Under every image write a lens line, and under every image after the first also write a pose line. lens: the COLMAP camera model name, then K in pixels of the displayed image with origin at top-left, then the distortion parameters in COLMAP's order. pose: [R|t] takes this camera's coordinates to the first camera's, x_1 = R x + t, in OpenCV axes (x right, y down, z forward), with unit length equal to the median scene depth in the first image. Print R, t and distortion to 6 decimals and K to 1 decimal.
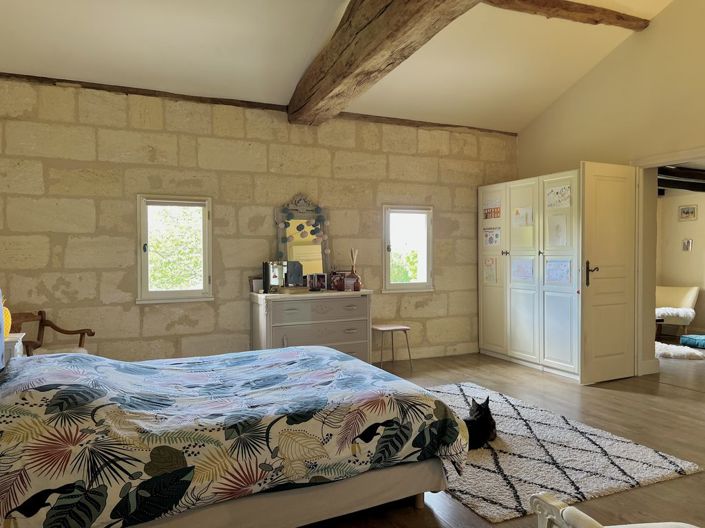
lens RADIAL K [[535.2, 0, 355.5], [0, 535.2, 264.1], [0, 0, 1]] dist [0.052920, -0.076720]
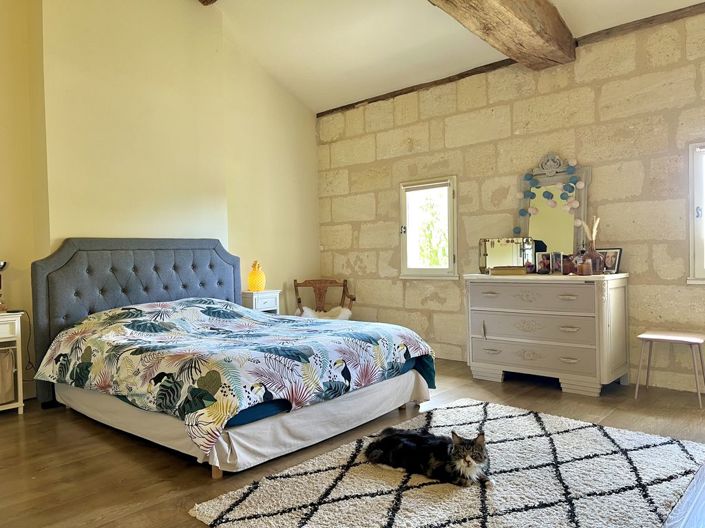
lens RADIAL K [[535.2, 0, 351.1], [0, 535.2, 266.9], [0, 0, 1]] dist [0.052920, -0.076720]
pose [[0.368450, 0.014649, -0.929532, 0.593331], [0.000790, 0.999871, 0.016071, 0.028741], [0.929647, -0.006656, 0.368391, 0.462652]]
